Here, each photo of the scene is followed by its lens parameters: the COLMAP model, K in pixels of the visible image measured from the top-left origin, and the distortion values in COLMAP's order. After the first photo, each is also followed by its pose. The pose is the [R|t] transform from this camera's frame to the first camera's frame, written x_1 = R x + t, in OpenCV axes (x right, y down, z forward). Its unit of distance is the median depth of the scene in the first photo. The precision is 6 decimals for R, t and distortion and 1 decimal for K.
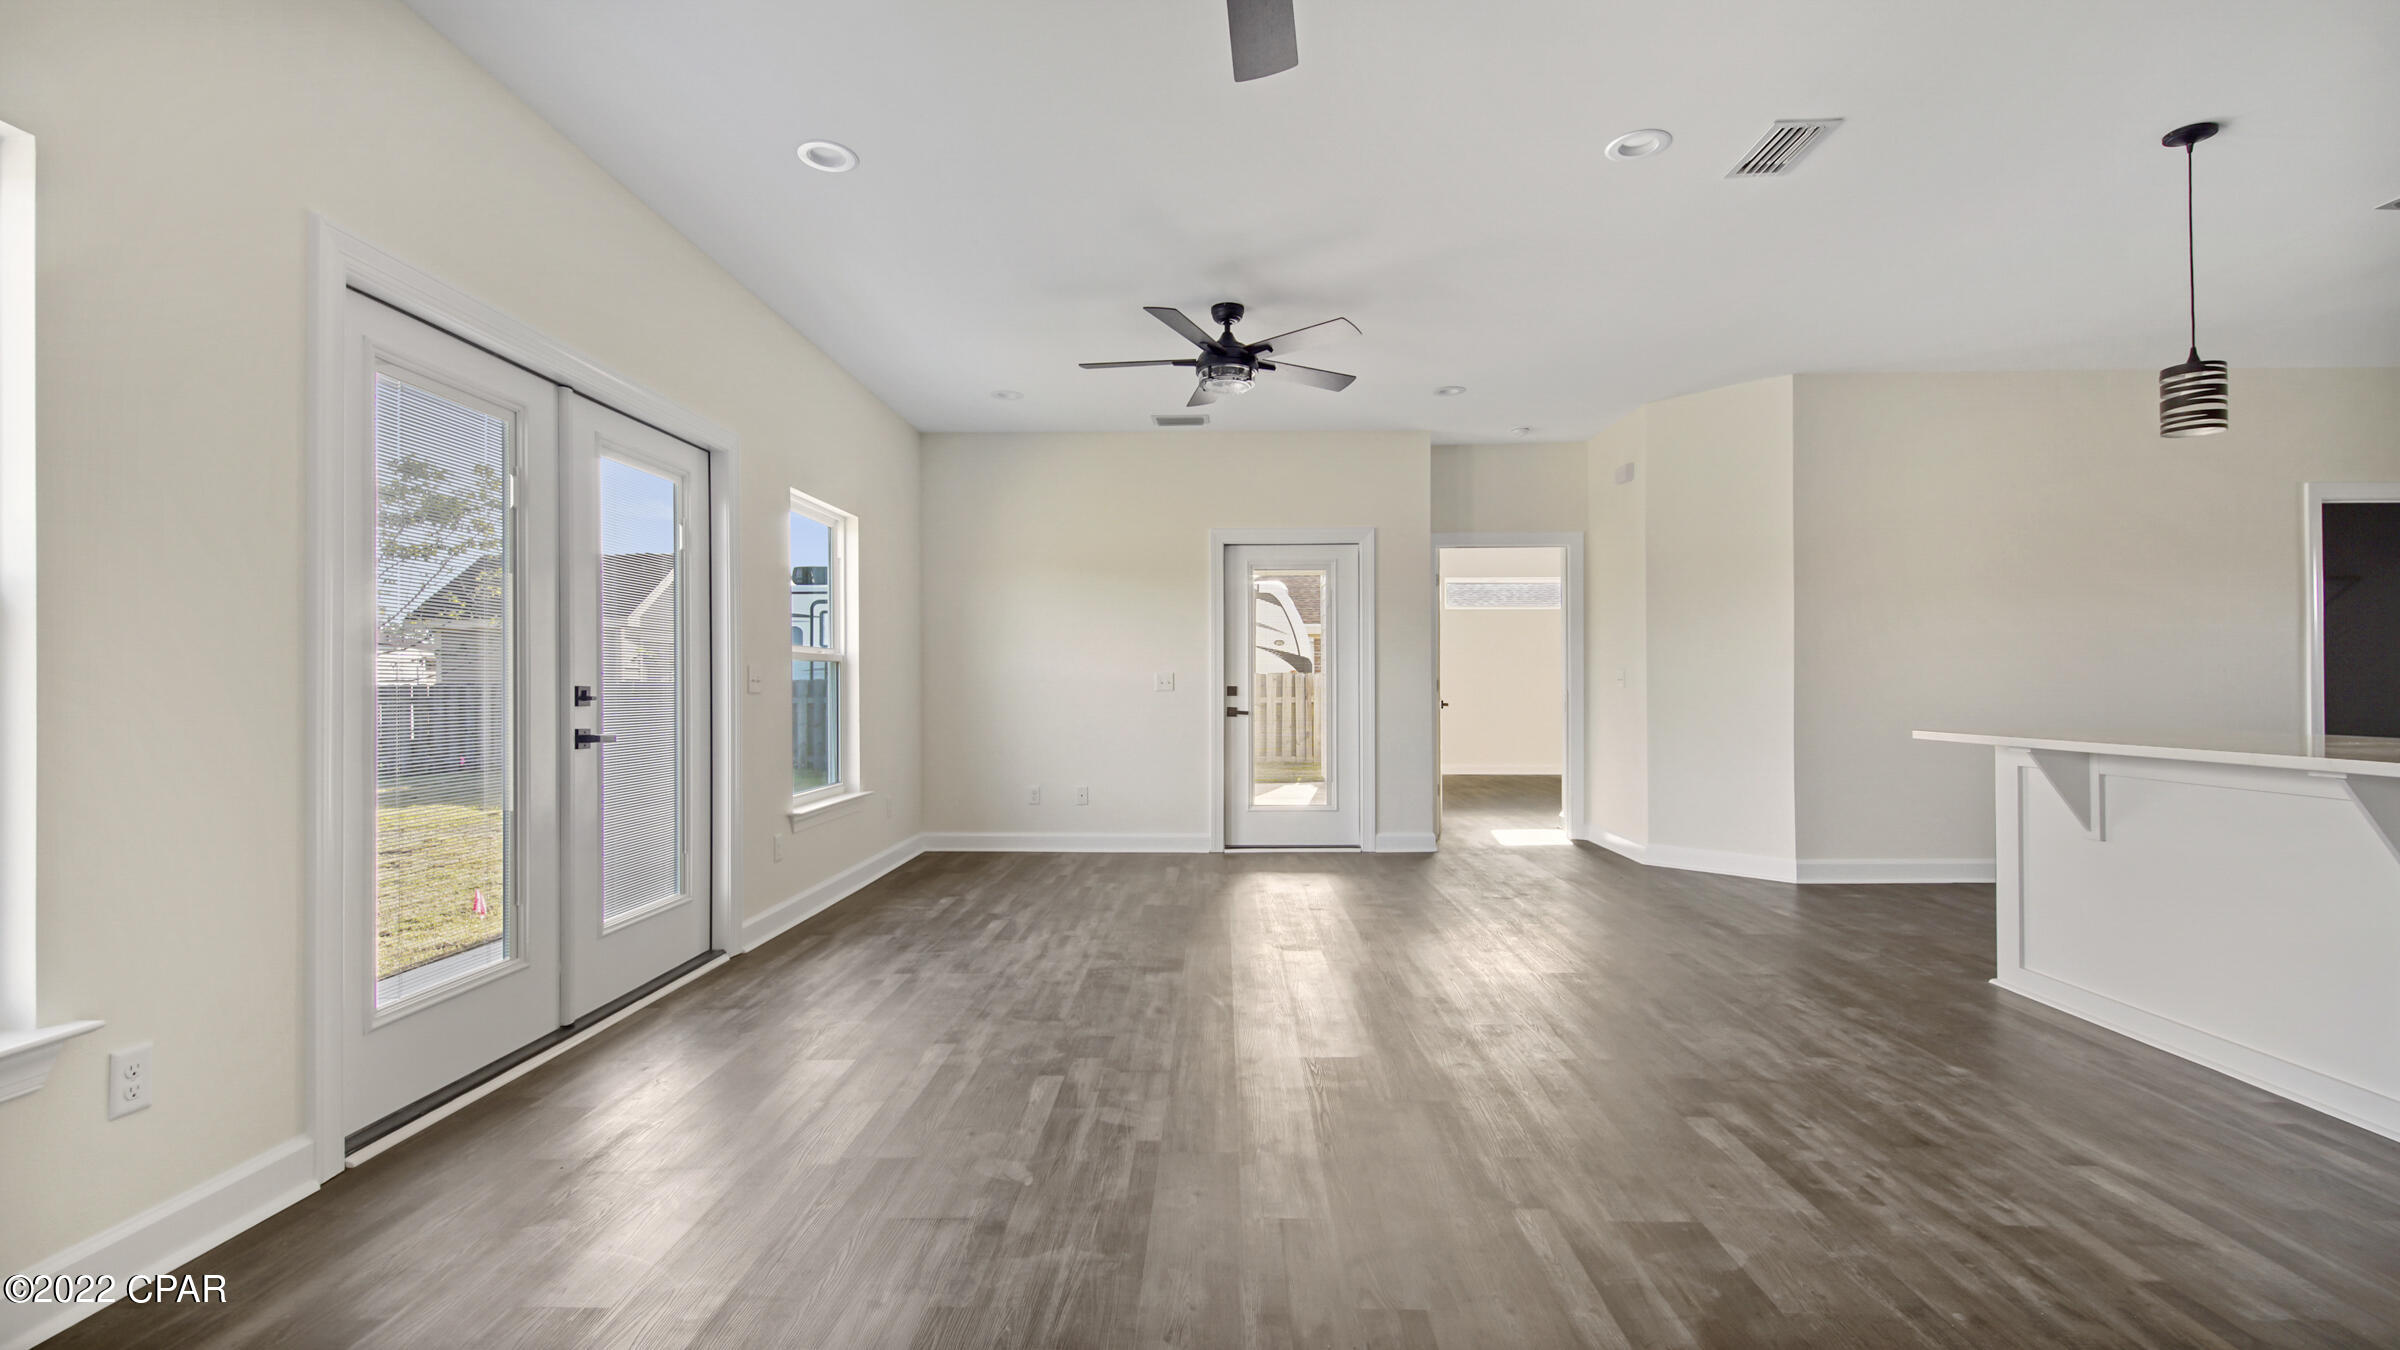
lens RADIAL K [[1079.1, 0, 1212.0], [0, 1079.1, 682.5], [0, 0, 1]] dist [0.022910, -0.011816]
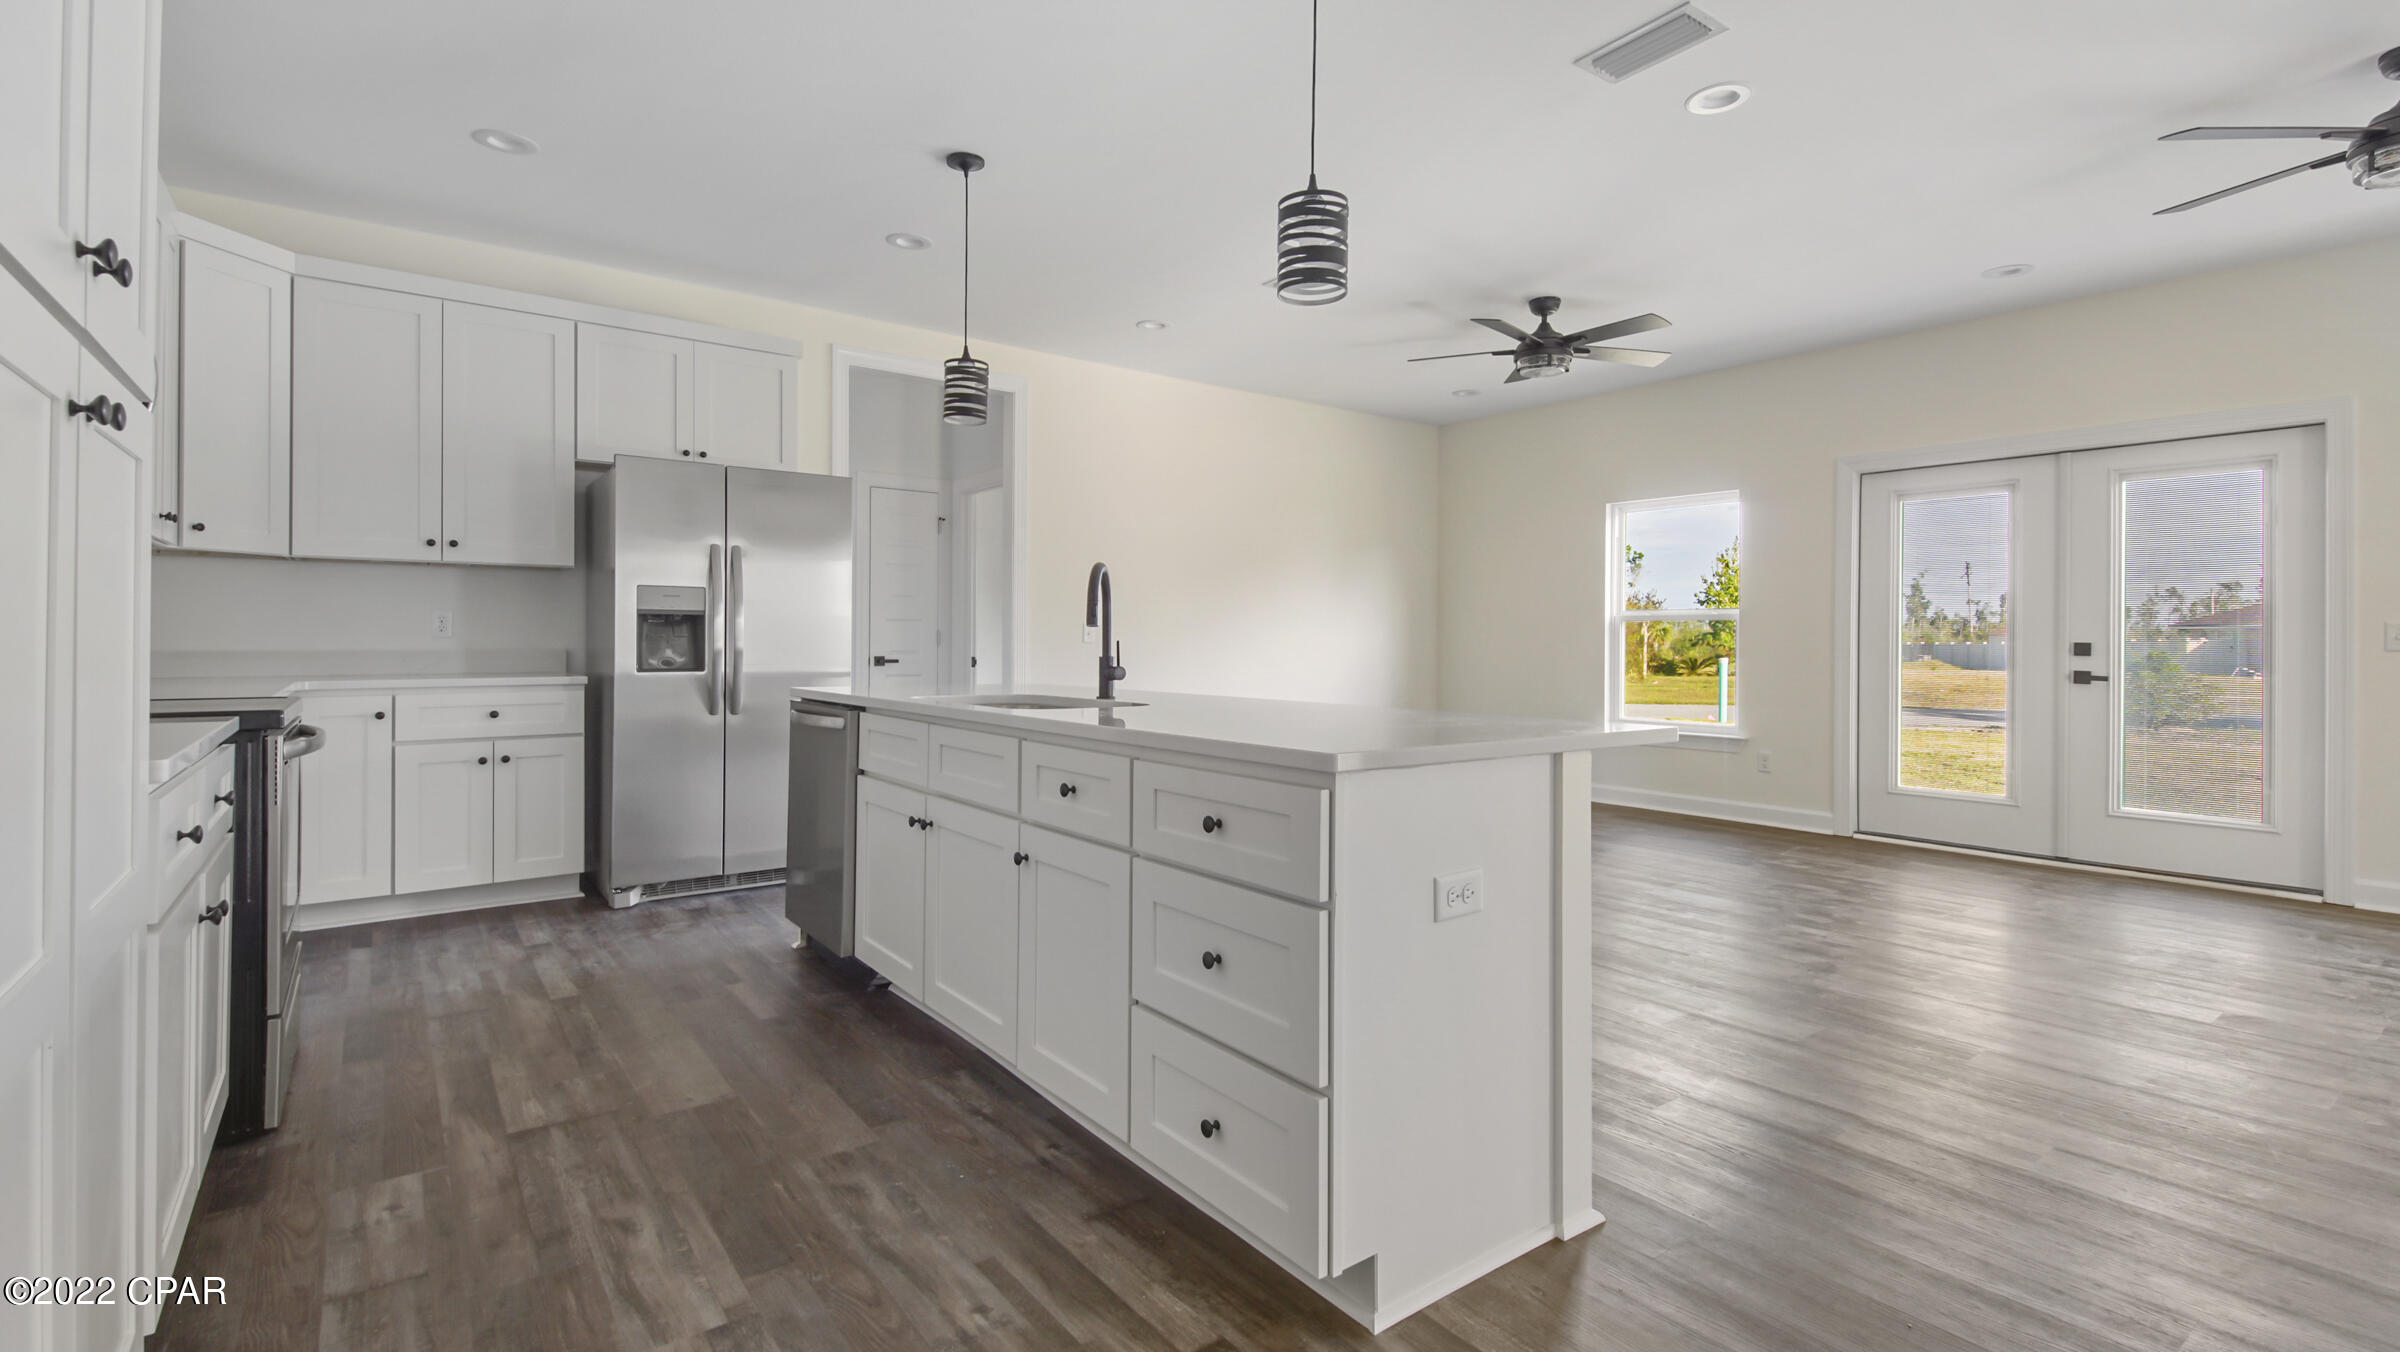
lens RADIAL K [[1079.1, 0, 1224.0], [0, 1079.1, 652.1], [0, 0, 1]] dist [0.022910, -0.011816]
pose [[-0.775031, 0.007117, -0.631883, 0.855594], [0.001134, 0.999951, 0.009871, 0.000057], [0.631922, 0.006934, -0.775001, 0.923472]]
